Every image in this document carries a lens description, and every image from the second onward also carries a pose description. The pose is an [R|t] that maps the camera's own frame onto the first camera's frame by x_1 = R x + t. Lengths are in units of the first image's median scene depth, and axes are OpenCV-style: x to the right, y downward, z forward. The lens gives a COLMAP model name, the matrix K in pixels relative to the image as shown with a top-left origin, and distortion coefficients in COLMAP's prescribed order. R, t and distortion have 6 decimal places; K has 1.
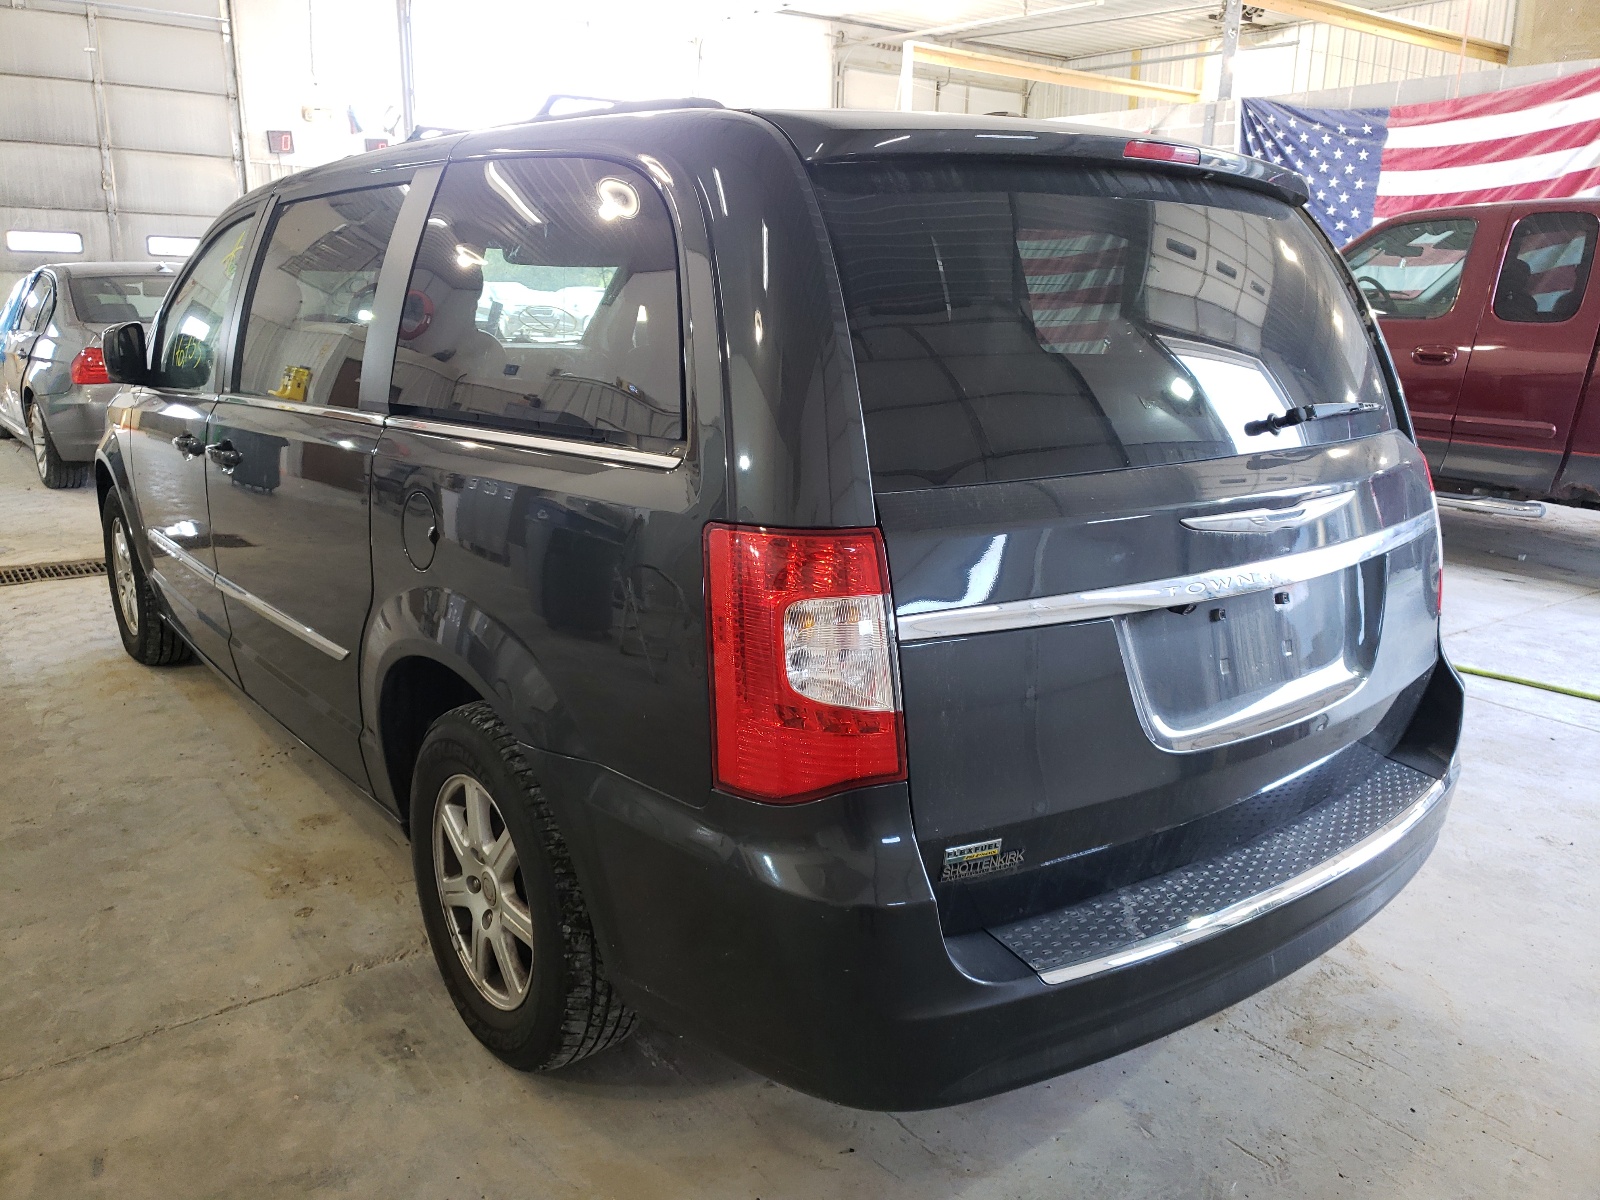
lens RADIAL K [[1361.3, 0, 822.8], [0, 1361.3, 602.6], [0, 0, 1]] dist [0.012682, -0.095482]
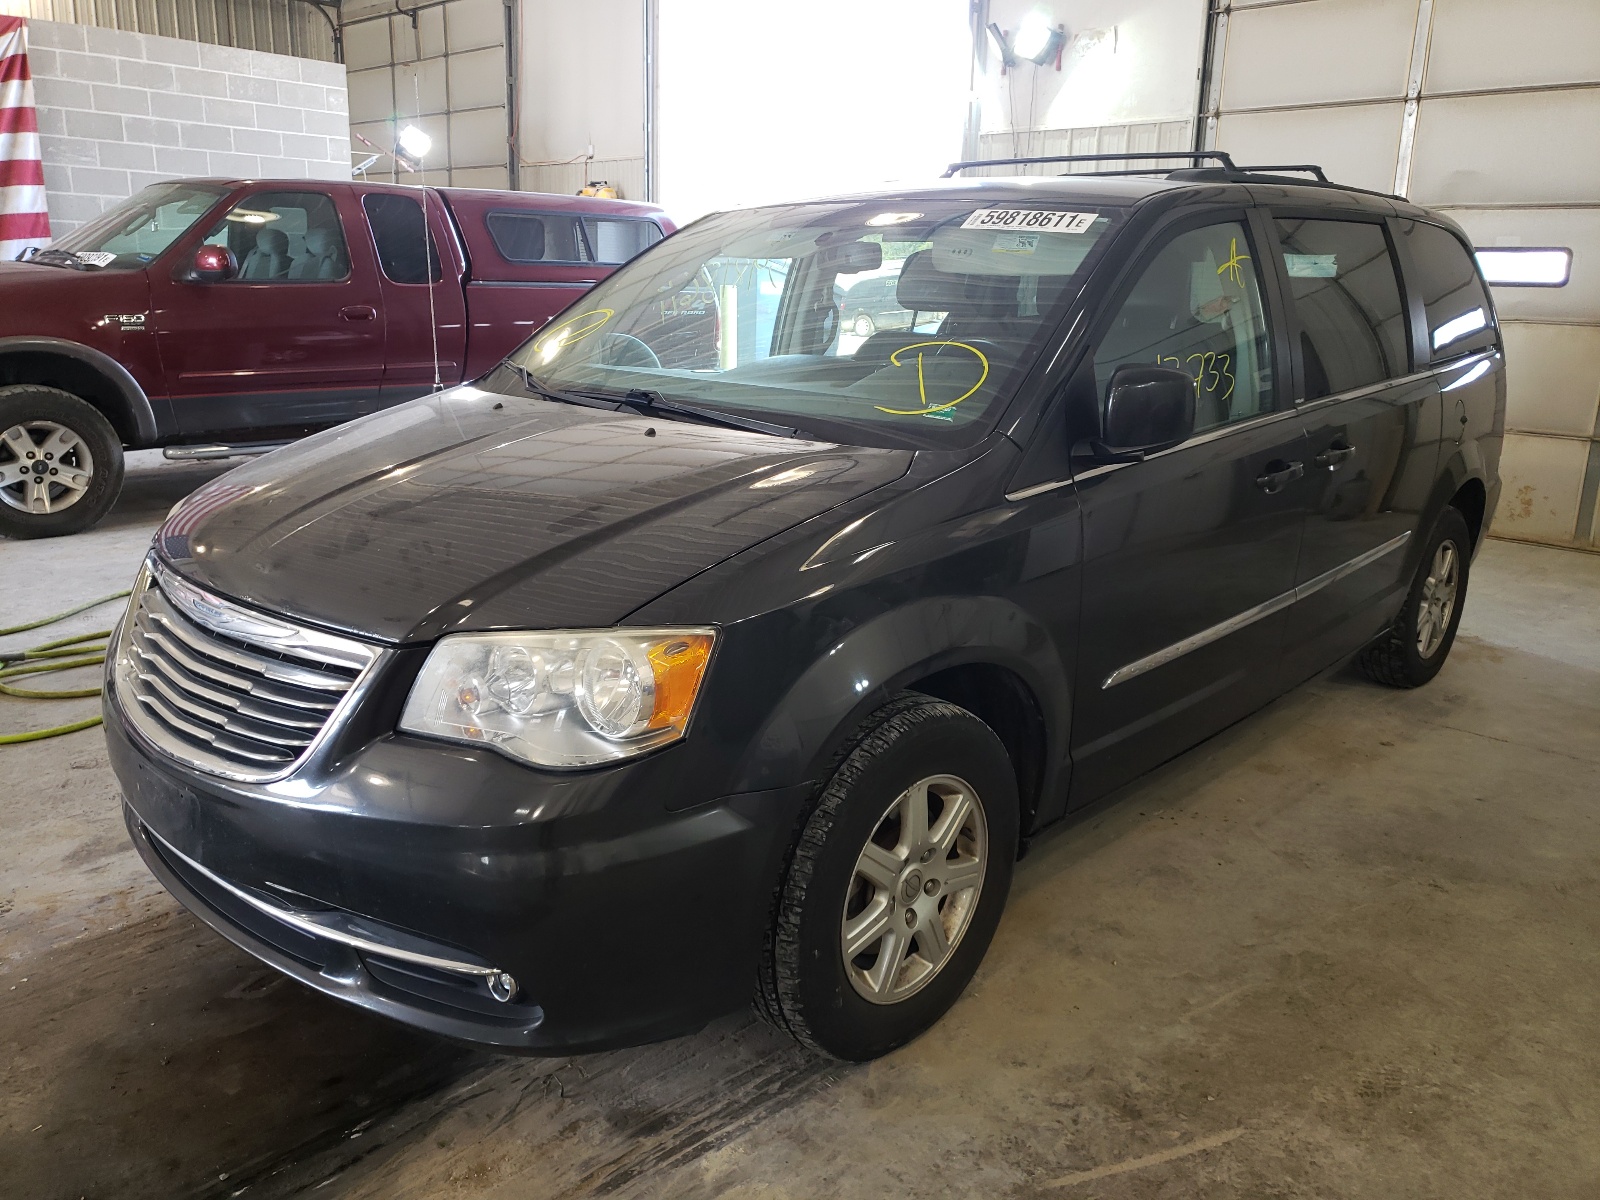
lens RADIAL K [[1361.3, 0, 822.8], [0, 1361.3, 602.6], [0, 0, 1]] dist [0.012682, -0.095482]
pose [[-0.246133, -0.232333, 0.940978, -1.352618], [0.188012, 0.940960, 0.281507, -0.368901], [-0.950826, 0.246203, -0.187920, 1.578133]]
